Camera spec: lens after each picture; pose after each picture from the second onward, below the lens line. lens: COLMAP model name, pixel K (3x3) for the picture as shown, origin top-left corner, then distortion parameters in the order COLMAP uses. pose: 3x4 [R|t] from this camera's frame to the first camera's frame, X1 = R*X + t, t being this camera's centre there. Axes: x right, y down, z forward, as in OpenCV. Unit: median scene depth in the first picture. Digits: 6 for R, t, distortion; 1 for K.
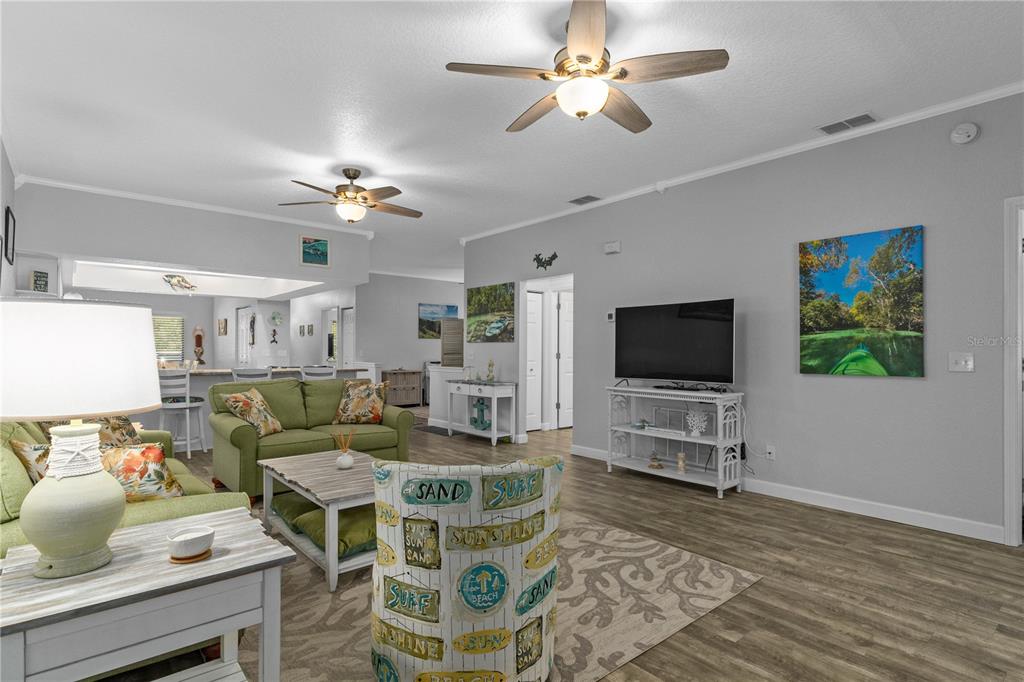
lens RADIAL K [[517.7, 0, 507.1], [0, 517.7, 348.7], [0, 0, 1]] dist [-0.000800, -0.001237]
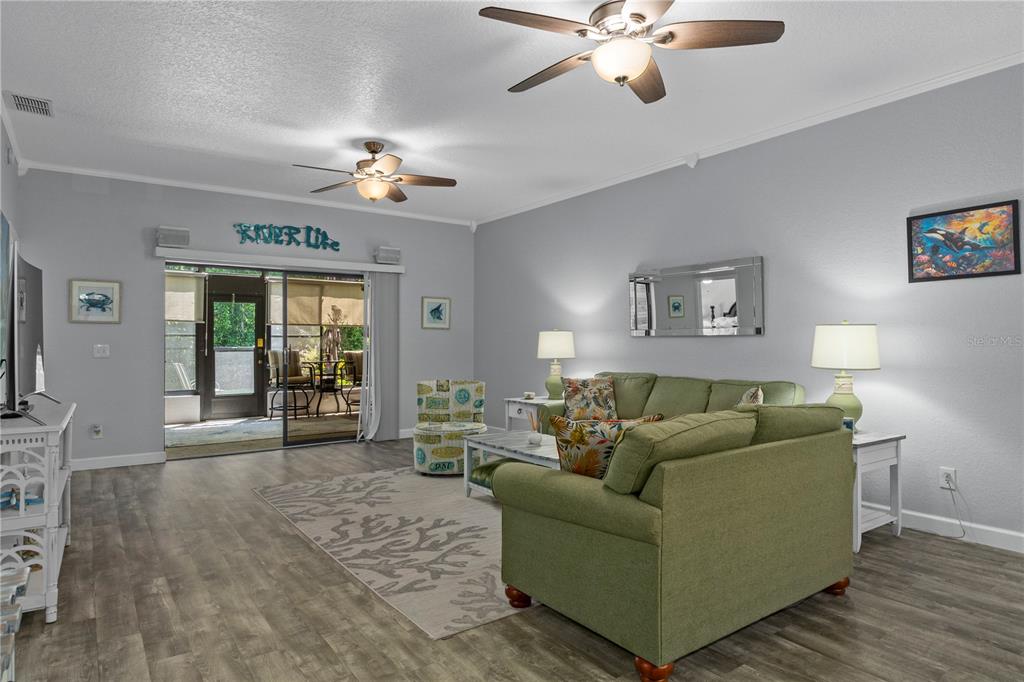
lens RADIAL K [[598.0, 0, 503.6], [0, 598.0, 338.9], [0, 0, 1]] dist [-0.004762, 0.000377]
pose [[-0.995833, -0.002716, 0.091156, -0.313060], [-0.003608, 0.999947, -0.009622, 0.004507], [-0.091125, -0.009911, -0.995790, 2.018699]]
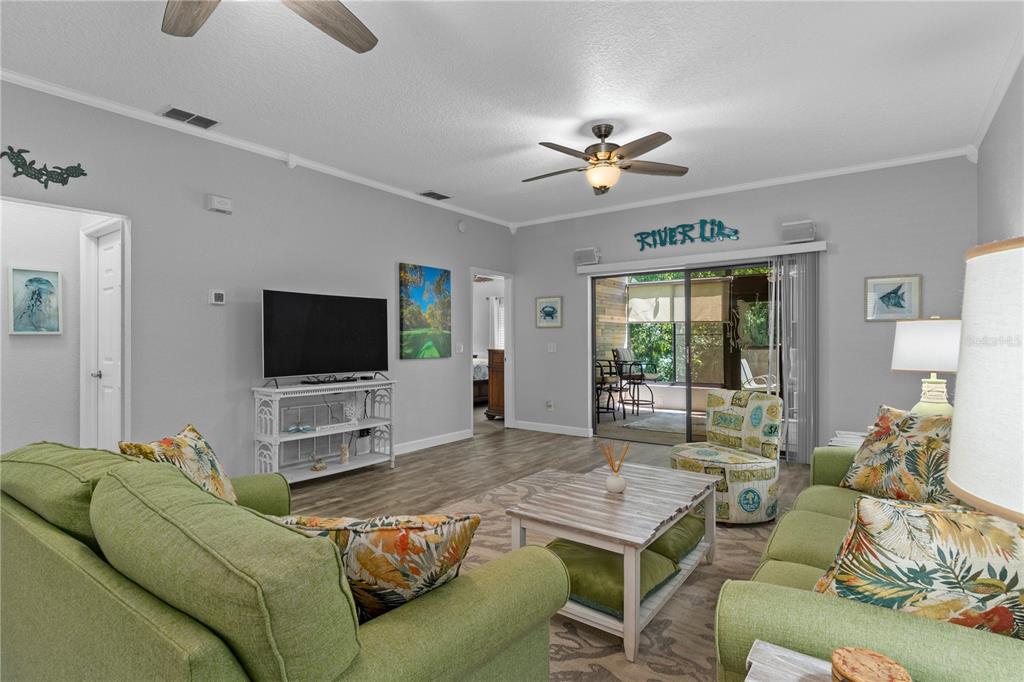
lens RADIAL K [[517.7, 0, 508.9], [0, 517.7, 339.9], [0, 0, 1]] dist [-0.000800, -0.001237]
pose [[-0.231773, -0.000942, 0.972769, -0.902647], [-0.000522, 1.000000, 0.000844, -0.004850], [-0.972770, -0.000312, -0.231774, 1.149906]]
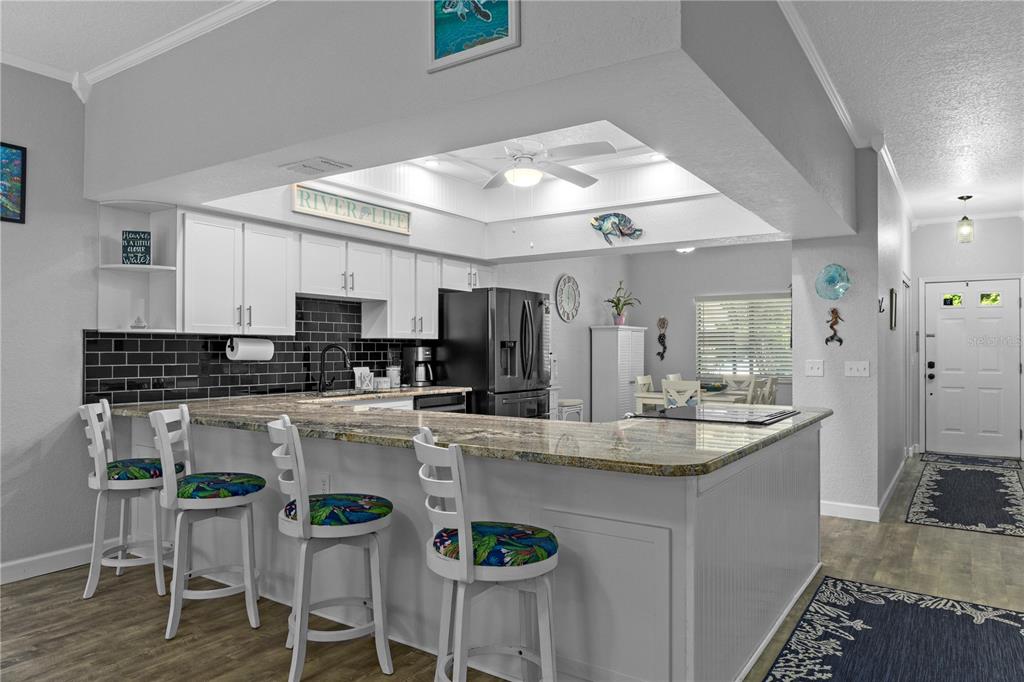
lens RADIAL K [[677.7, 0, 509.6], [0, 677.7, 346.6], [0, 0, 1]] dist [-0.005274, 0.006300]
pose [[0.275507, -0.008708, -0.961260, -0.055192], [0.001581, 0.999962, -0.008606, -0.012622], [0.961298, 0.000851, 0.275510, 1.677787]]
